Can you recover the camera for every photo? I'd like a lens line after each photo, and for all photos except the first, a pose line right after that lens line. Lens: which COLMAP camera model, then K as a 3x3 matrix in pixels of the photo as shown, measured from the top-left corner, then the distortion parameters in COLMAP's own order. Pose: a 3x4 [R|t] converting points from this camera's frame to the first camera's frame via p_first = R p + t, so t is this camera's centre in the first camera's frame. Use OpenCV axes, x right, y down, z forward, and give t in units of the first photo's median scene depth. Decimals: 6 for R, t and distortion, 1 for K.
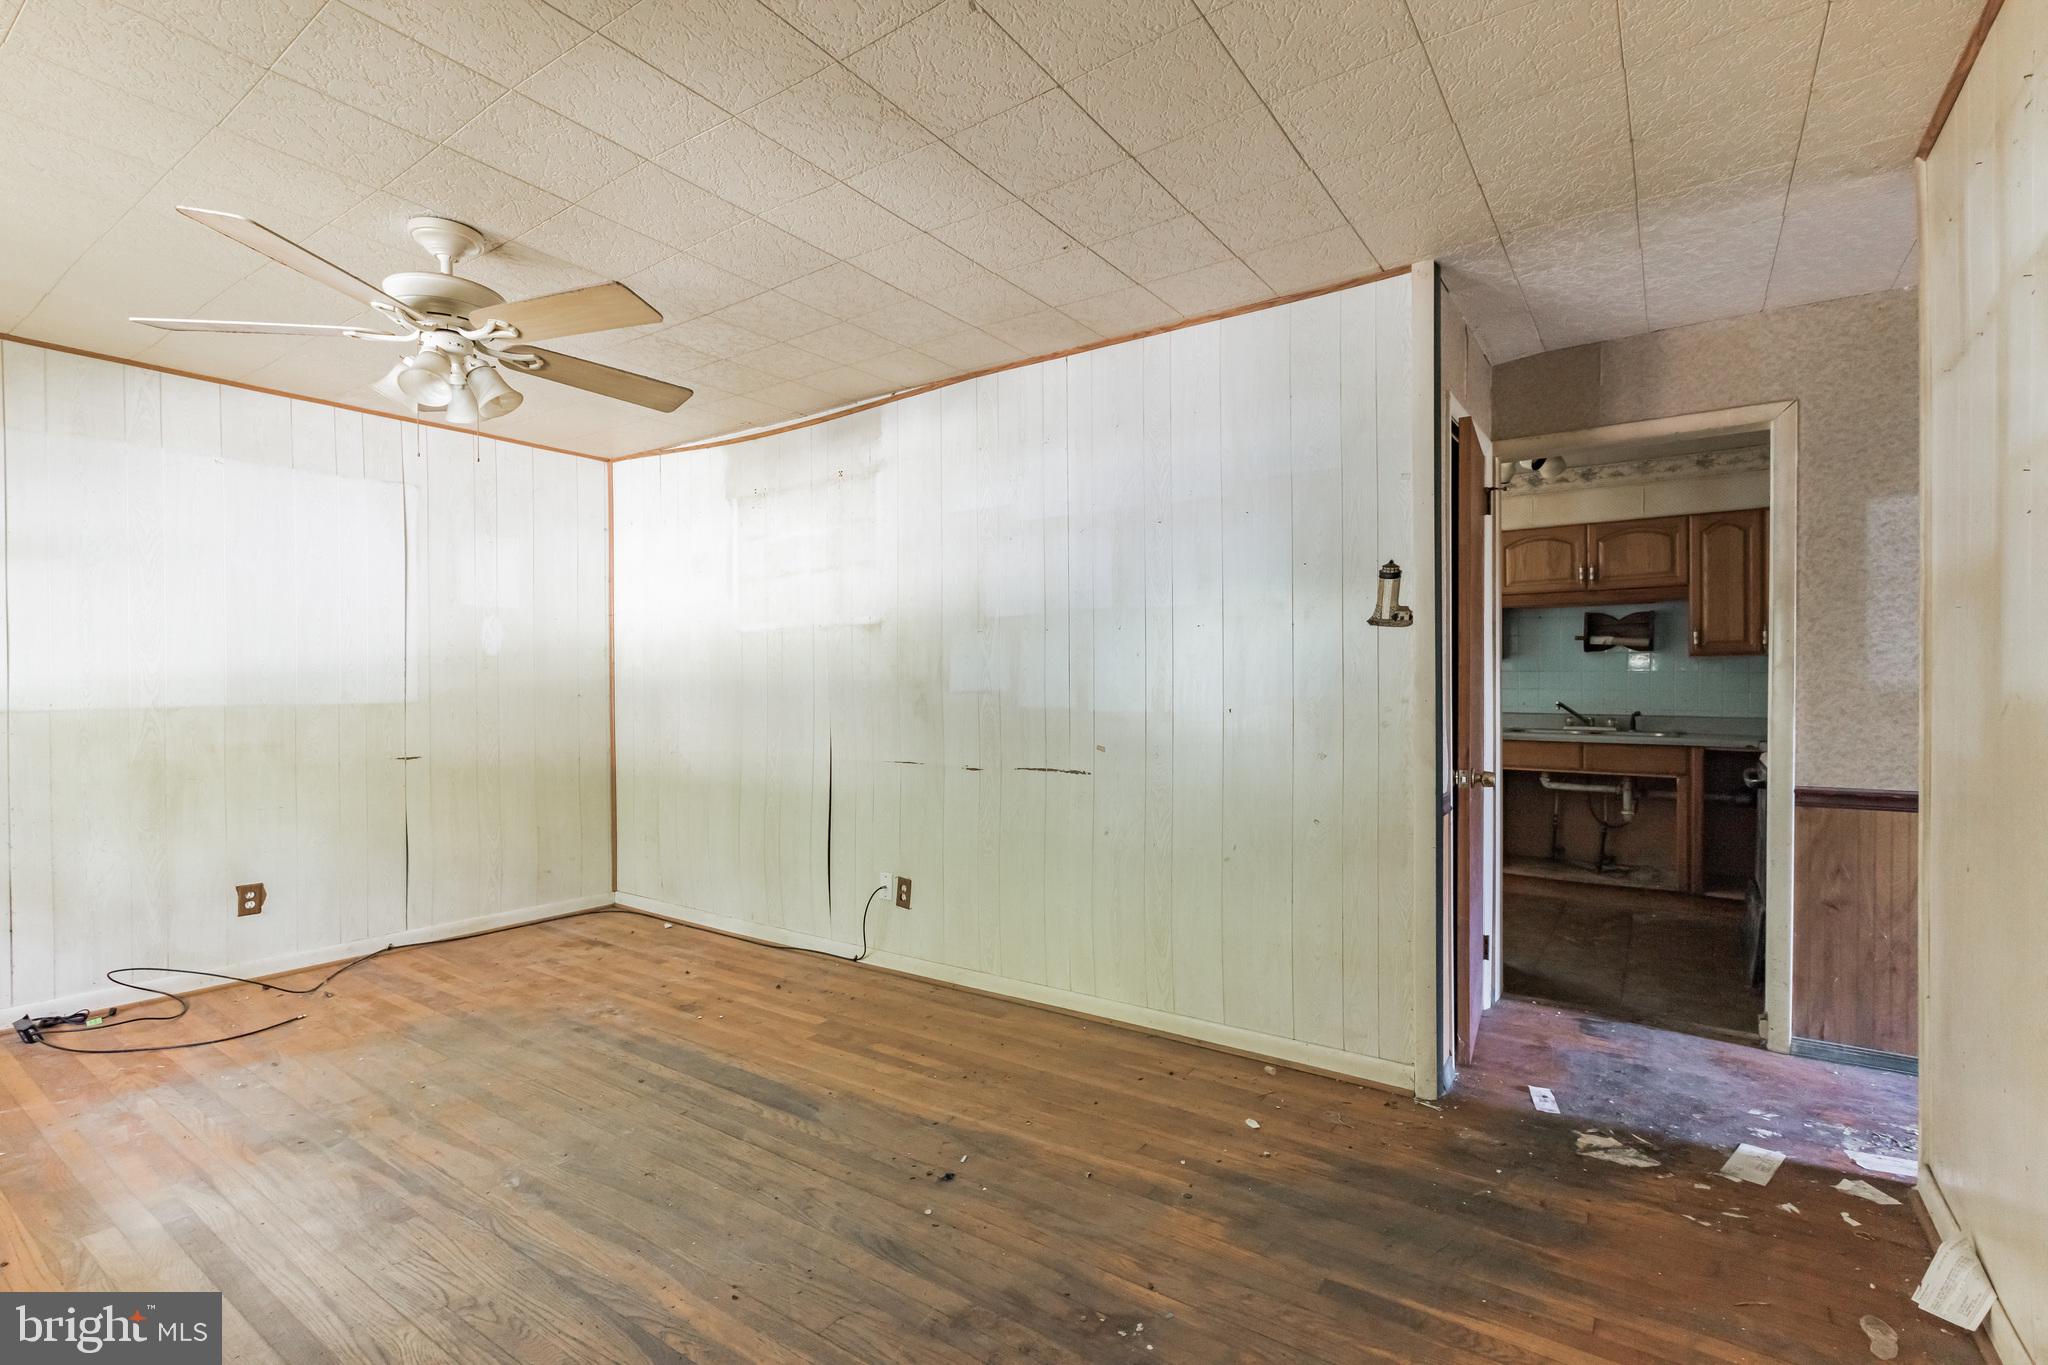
lens RADIAL K [[912.4, 0, 1030.7], [0, 912.4, 692.0], [0, 0, 1]] dist [0.000514, -0.000780]
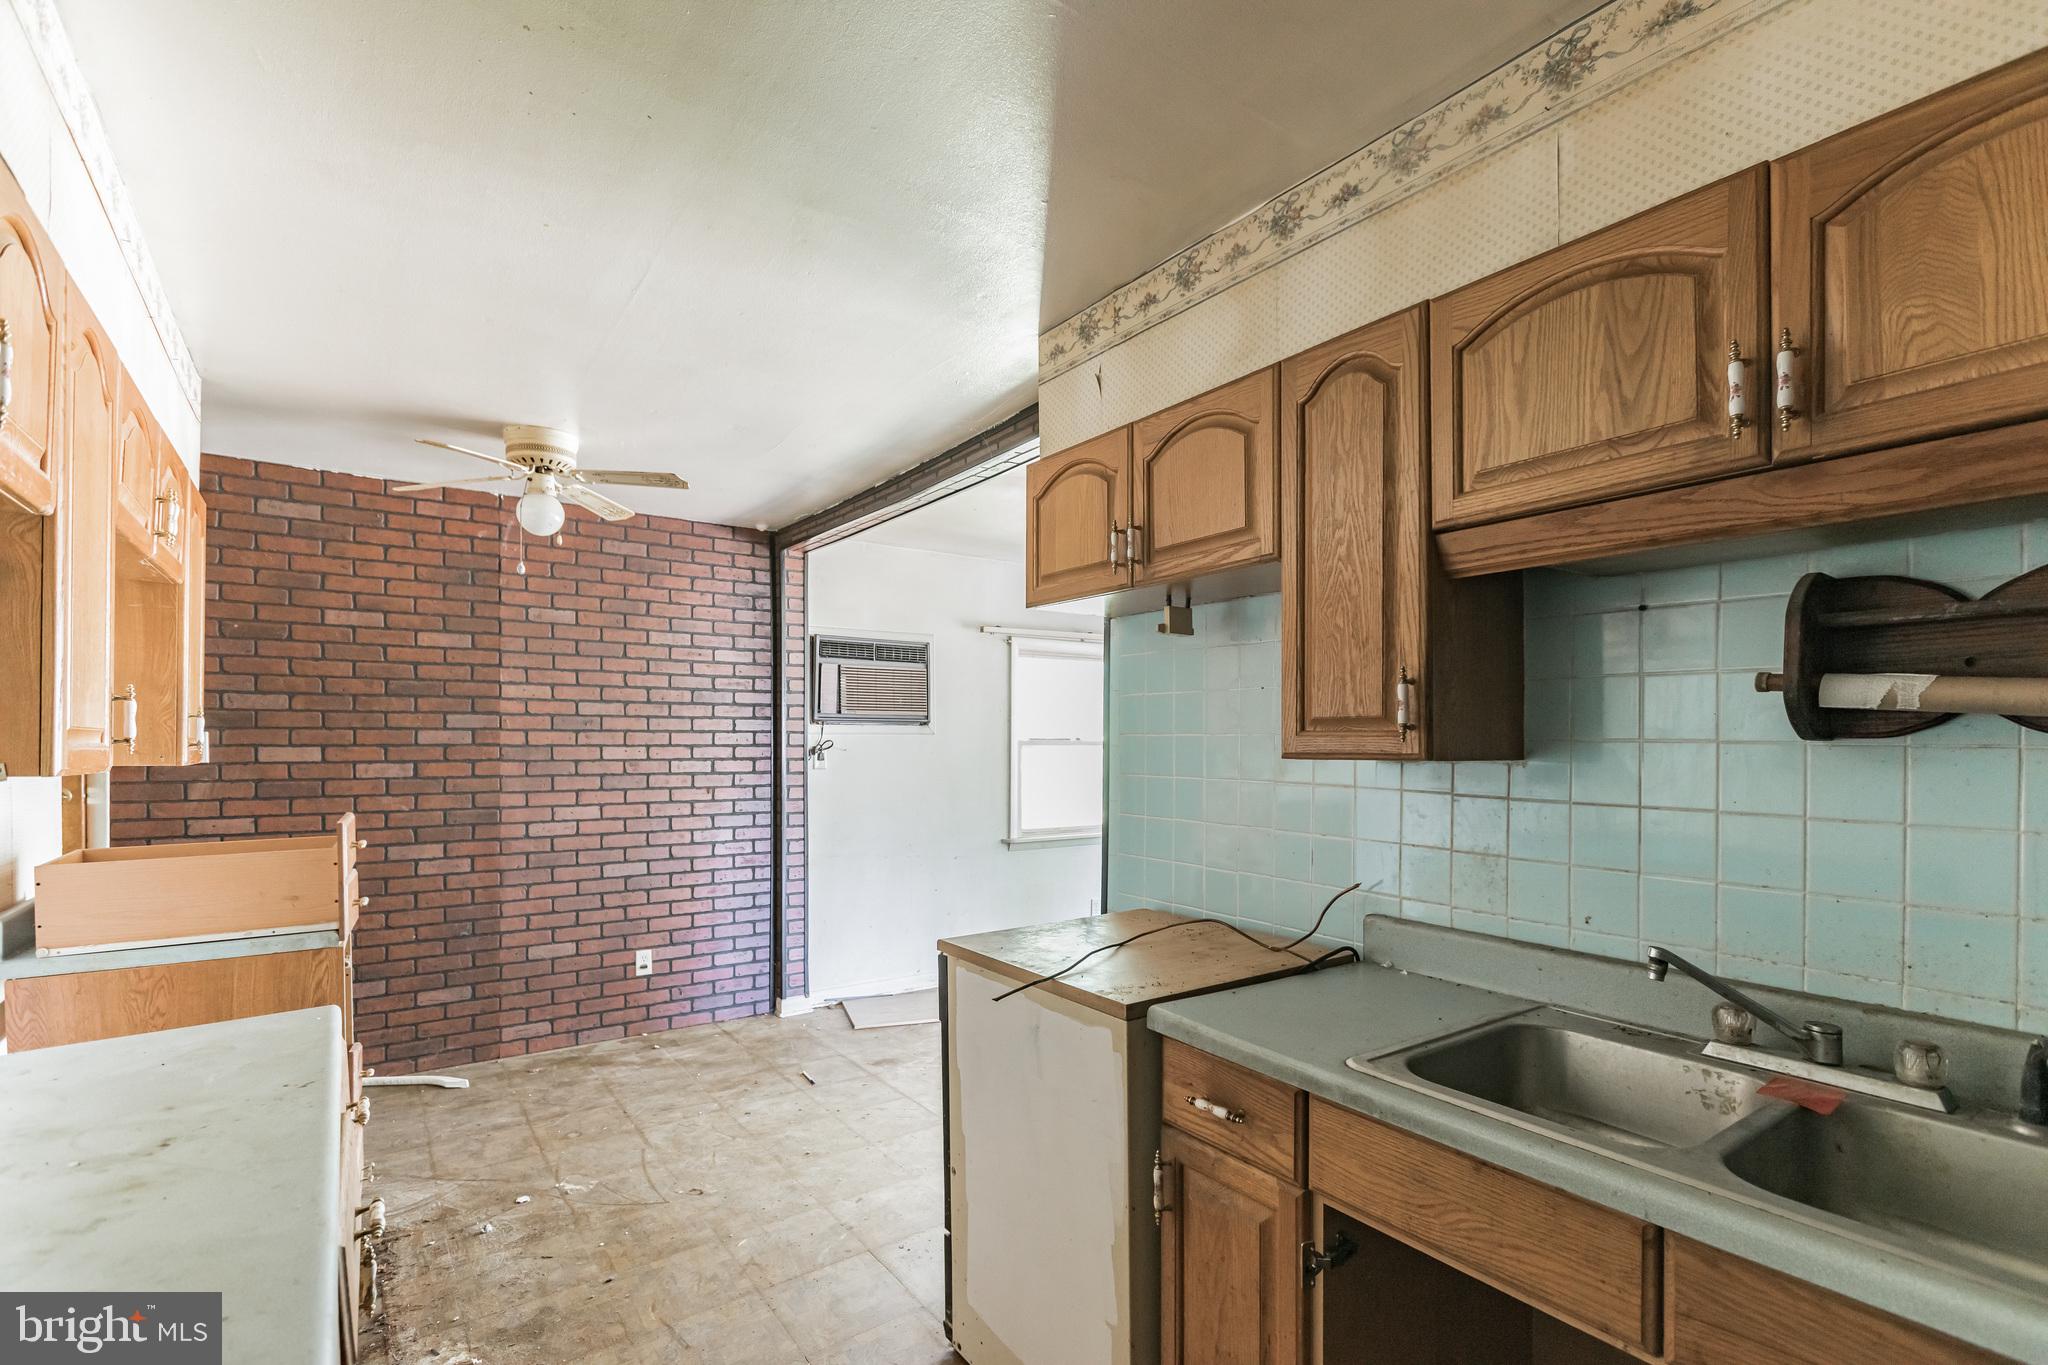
lens RADIAL K [[936.3, 0, 1087.4], [0, 936.3, 738.9], [0, 0, 1]] dist [0.003659, 0.000318]
pose [[0.950507, 0.005825, -0.310650, 0.526327], [-0.008382, 0.999941, -0.006898, -0.042619], [0.310591, 0.009160, 0.950499, 0.737399]]
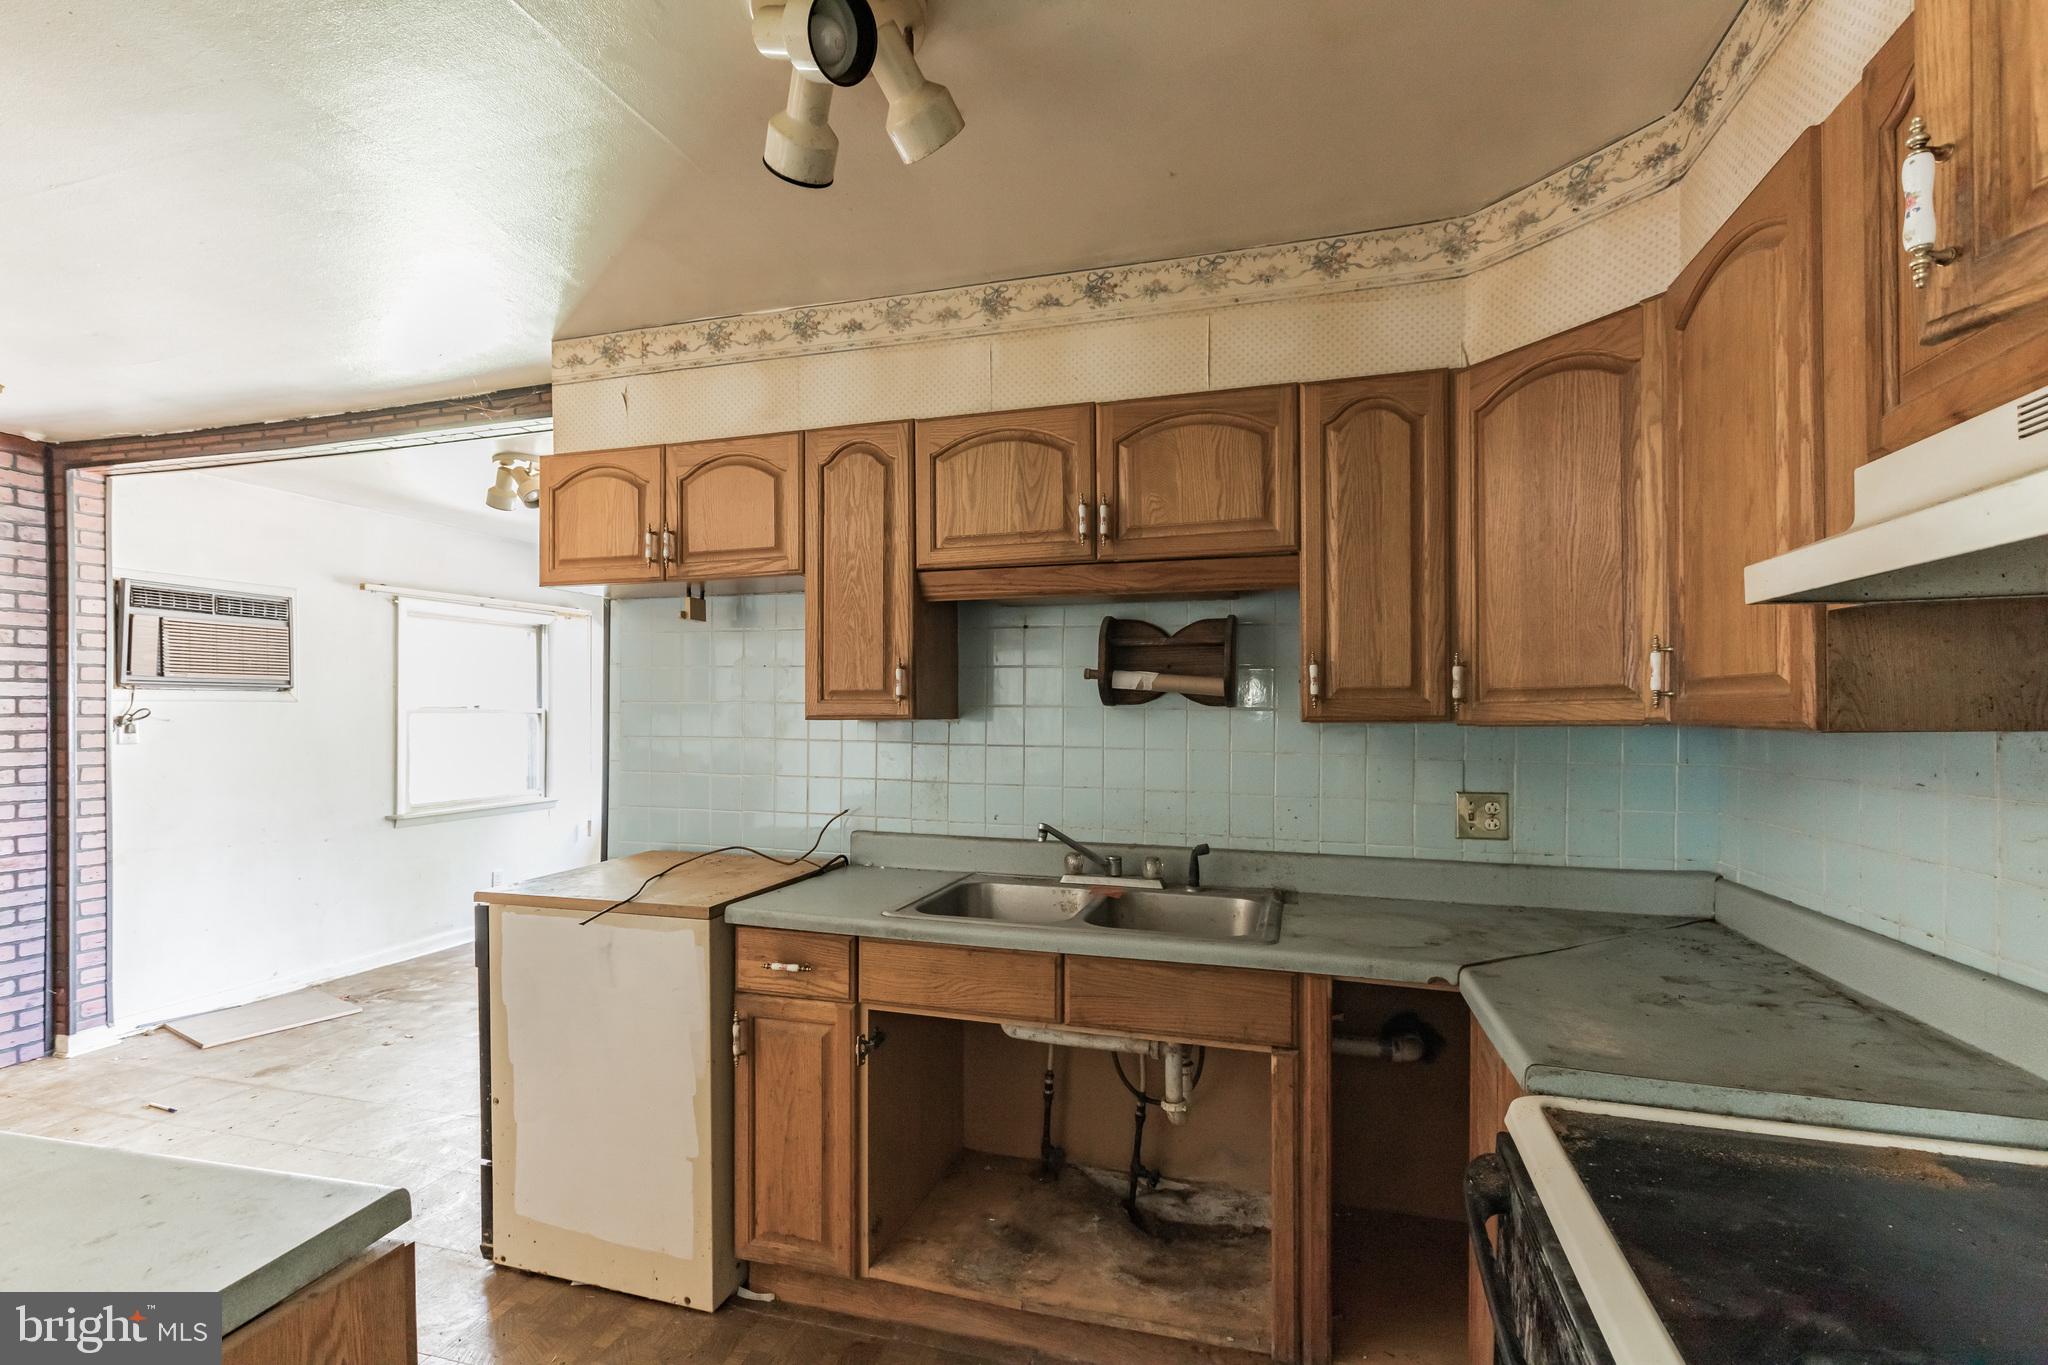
lens RADIAL K [[948.2, 0, 1043.6], [0, 948.2, 708.9], [0, 0, 1]] dist [0.000923, -0.000254]
pose [[0.939403, 0.004240, 0.342788, 0.438790], [-0.001029, 0.999954, -0.009549, -0.039470], [-0.342812, 0.008618, 0.939364, 0.600142]]
